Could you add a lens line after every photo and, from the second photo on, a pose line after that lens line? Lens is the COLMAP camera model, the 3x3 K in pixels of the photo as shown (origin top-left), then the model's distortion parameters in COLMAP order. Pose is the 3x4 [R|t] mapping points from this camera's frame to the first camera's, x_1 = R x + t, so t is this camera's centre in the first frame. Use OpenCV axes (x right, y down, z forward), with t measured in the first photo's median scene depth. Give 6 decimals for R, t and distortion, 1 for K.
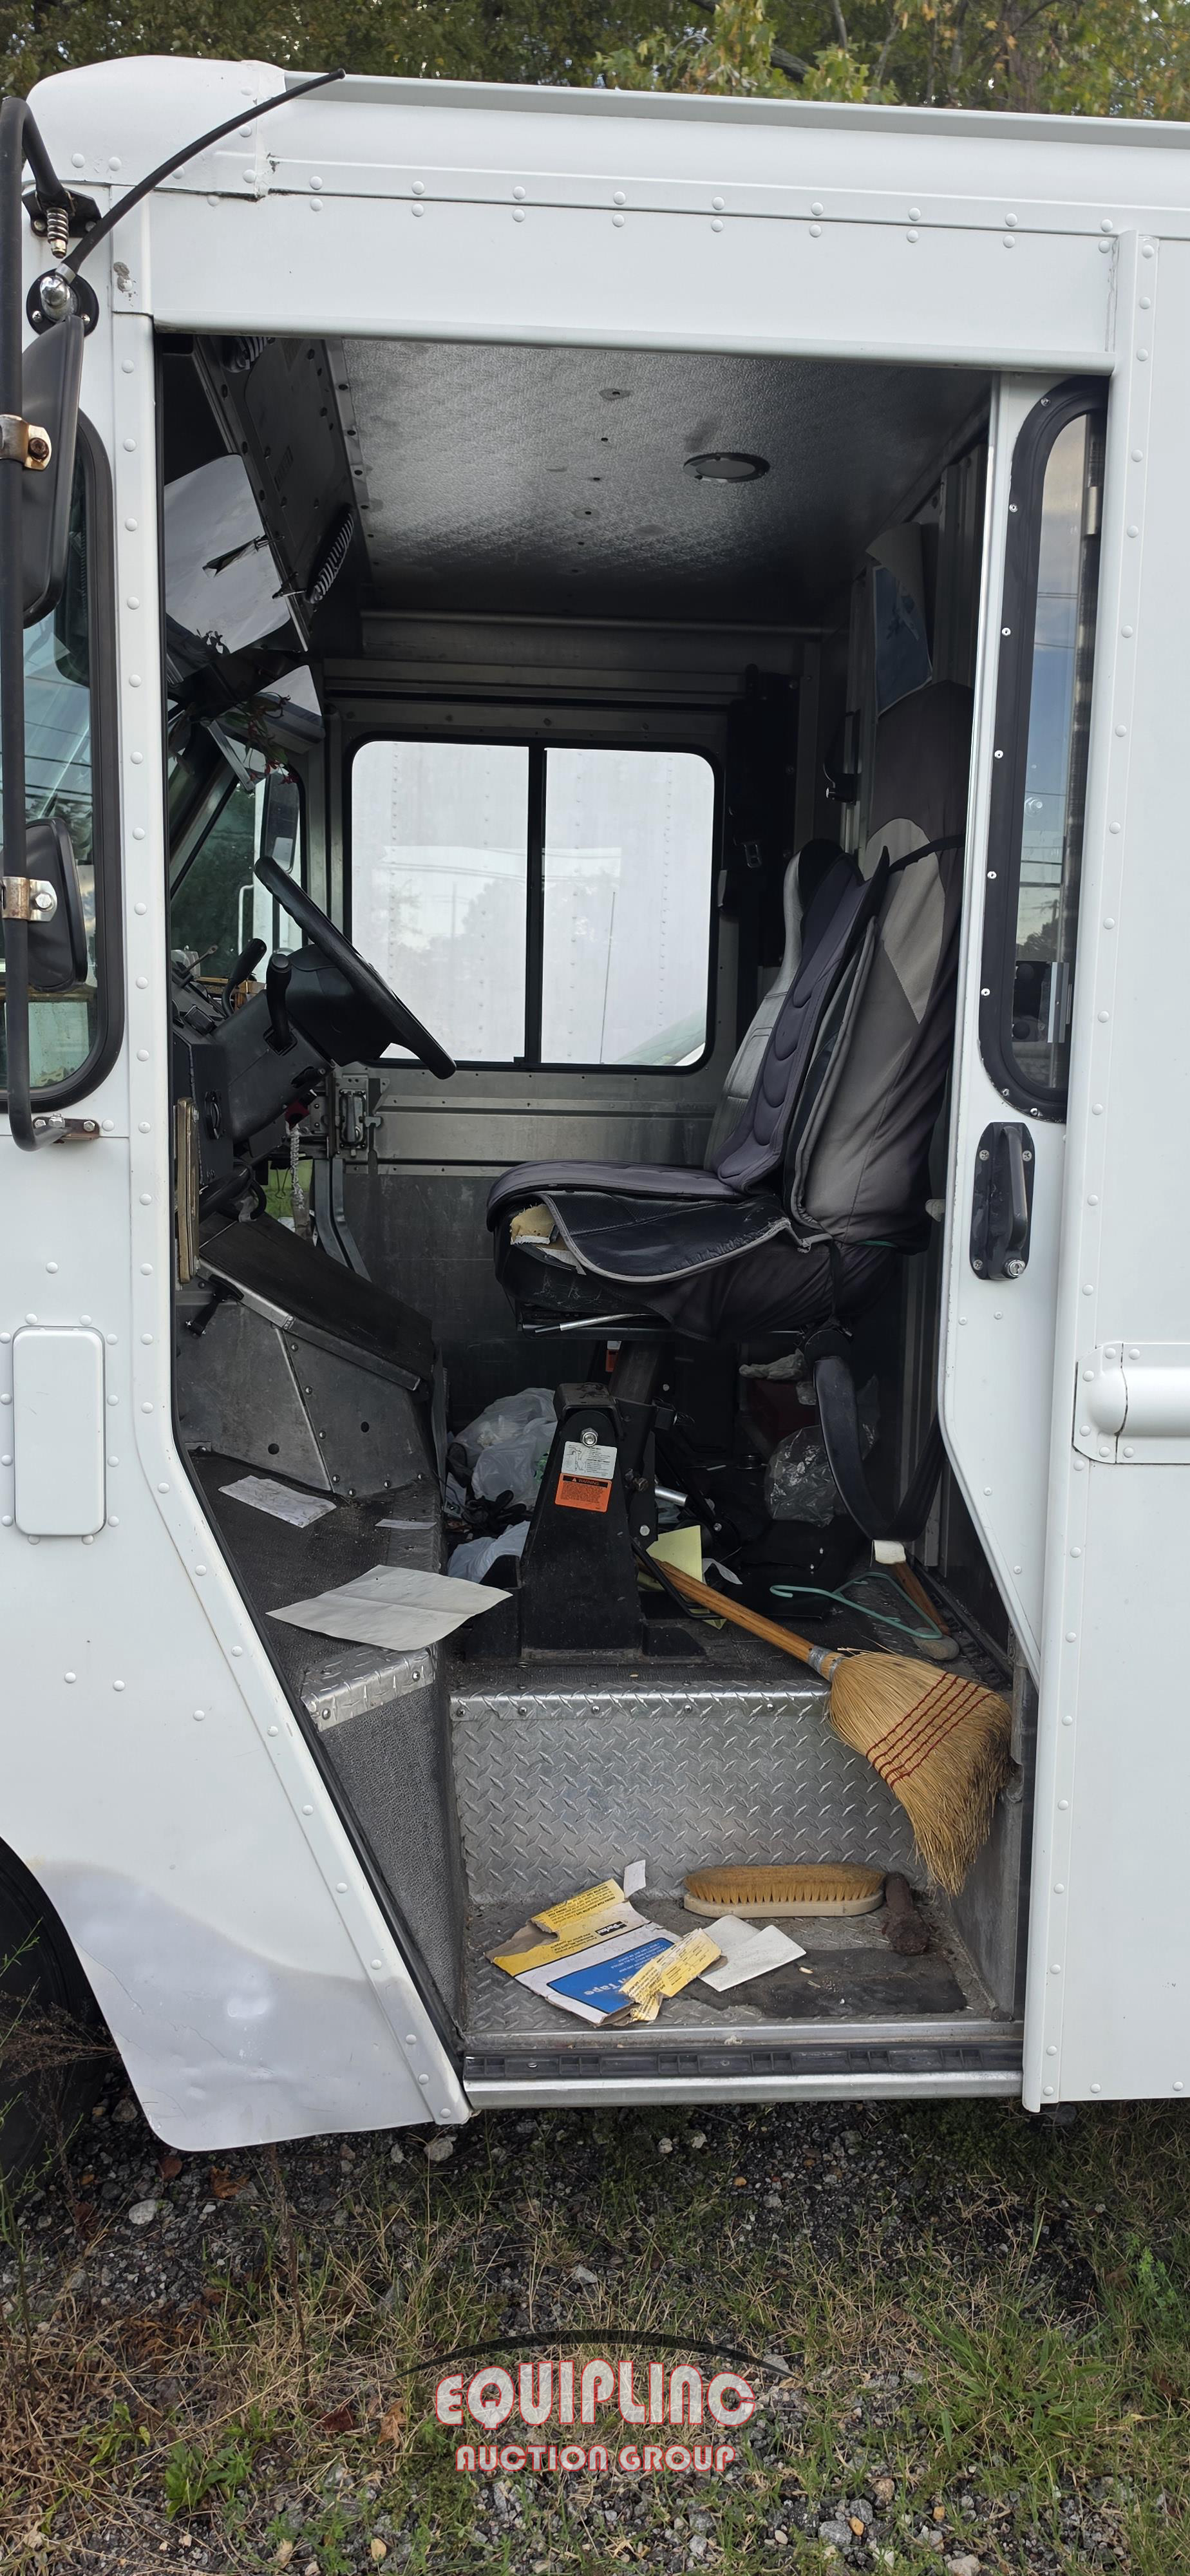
lens RADIAL K [[1830.2, 0, 595.0], [0, 1830.2, 1288.0], [0, 0, 1]] dist [0.080903, -0.103330]
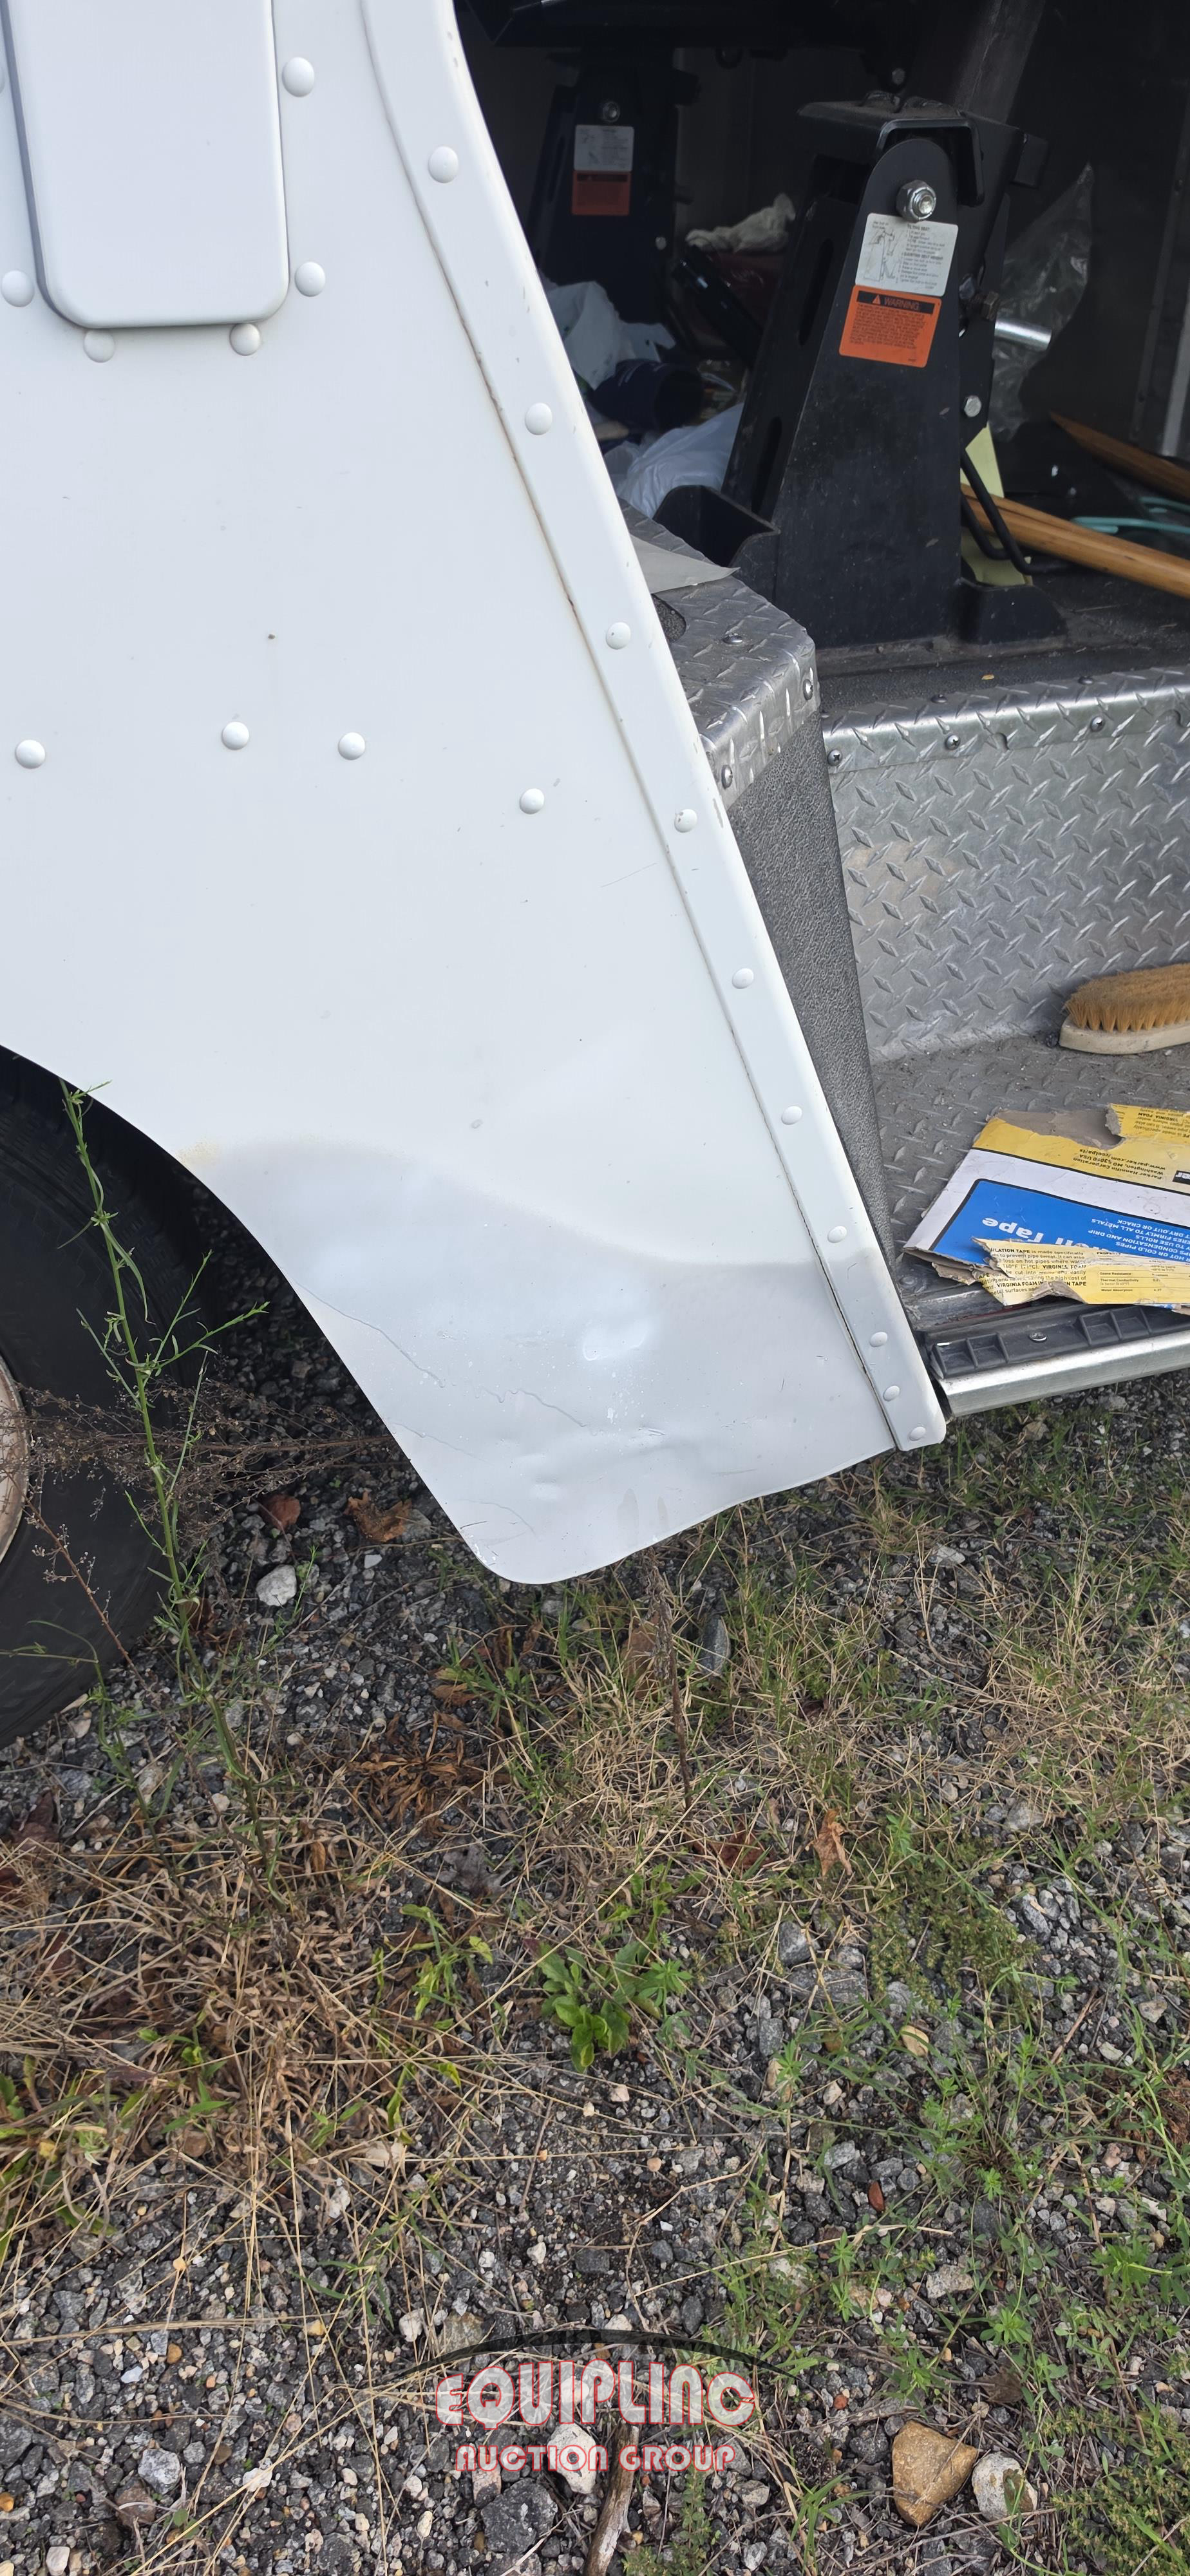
lens RADIAL K [[1830.2, 0, 595.0], [0, 1830.2, 1288.0], [0, 0, 1]] dist [0.080903, -0.103330]
pose [[0.967096, -0.154998, 0.201746, -0.249959], [0.043350, 0.881784, 0.469657, 0.105835], [-0.250692, -0.445457, 0.859489, 0.463596]]
